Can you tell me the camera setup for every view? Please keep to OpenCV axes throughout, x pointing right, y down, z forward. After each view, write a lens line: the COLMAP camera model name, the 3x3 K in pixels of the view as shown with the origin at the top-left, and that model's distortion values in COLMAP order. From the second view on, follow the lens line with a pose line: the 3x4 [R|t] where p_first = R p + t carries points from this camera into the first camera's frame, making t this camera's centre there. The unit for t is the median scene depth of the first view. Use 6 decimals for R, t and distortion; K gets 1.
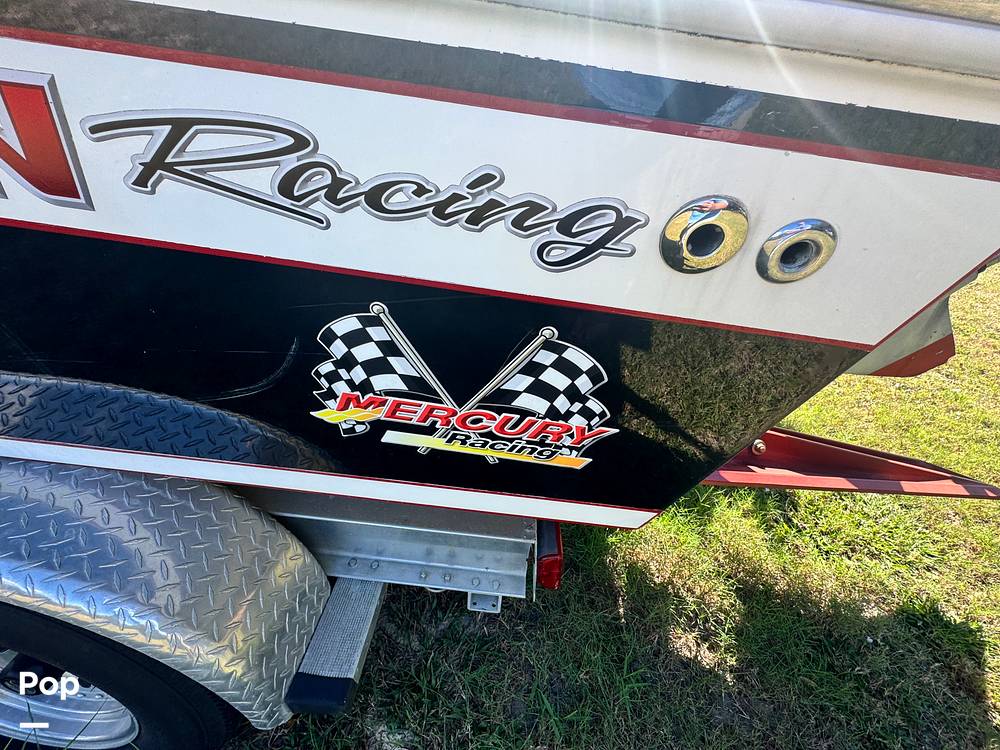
lens RADIAL K [[400.6, 0, 500.0], [0, 400.6, 375.0], [0, 0, 1]] dist [-0.000755, 0.000290]
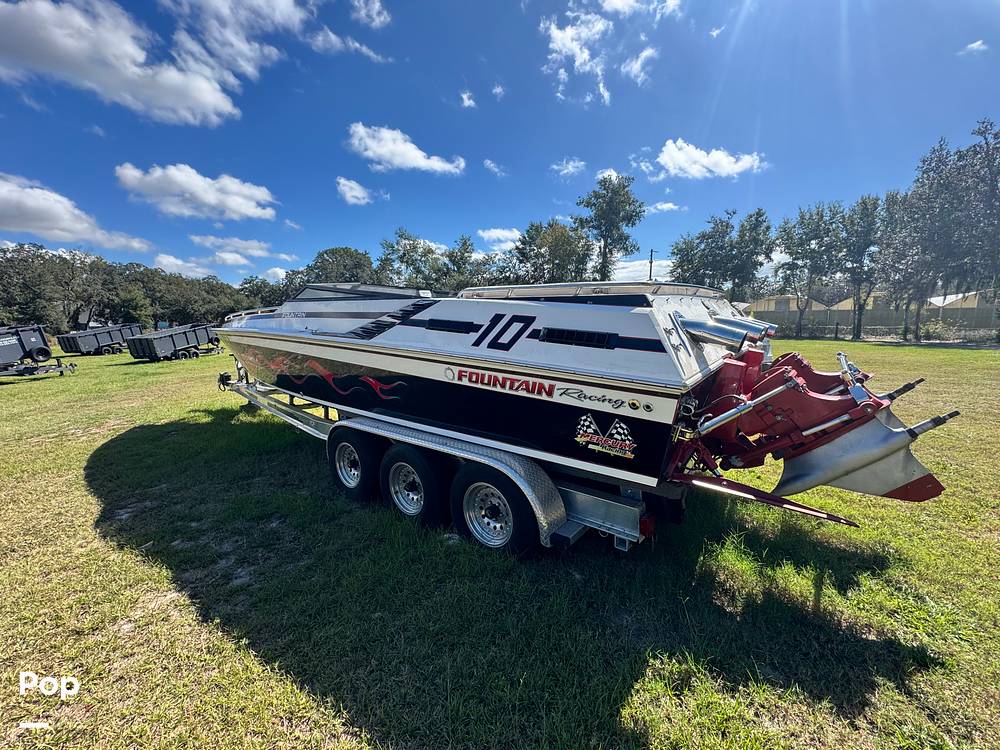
lens RADIAL K [[400.6, 0, 500.0], [0, 400.6, 375.0], [0, 0, 1]] dist [-0.000755, 0.000290]
pose [[0.813837, -0.010471, -0.580999, 1.734435], [-0.233878, 0.909378, -0.343994, 1.380053], [0.531950, 0.415838, 0.737637, -3.617995]]
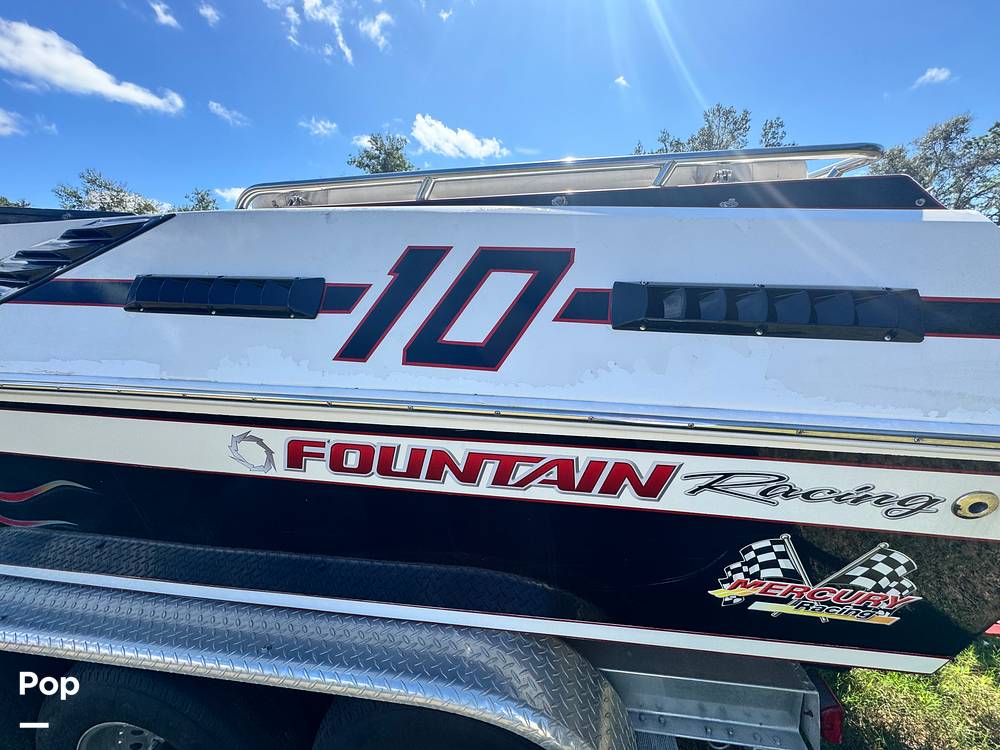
lens RADIAL K [[400.6, 0, 500.0], [0, 400.6, 375.0], [0, 0, 1]] dist [-0.000755, 0.000290]
pose [[0.987729, -0.101174, -0.118973, -1.166294], [0.057265, 0.943356, -0.326803, -0.297559], [0.145298, 0.315979, 0.937574, -1.124940]]
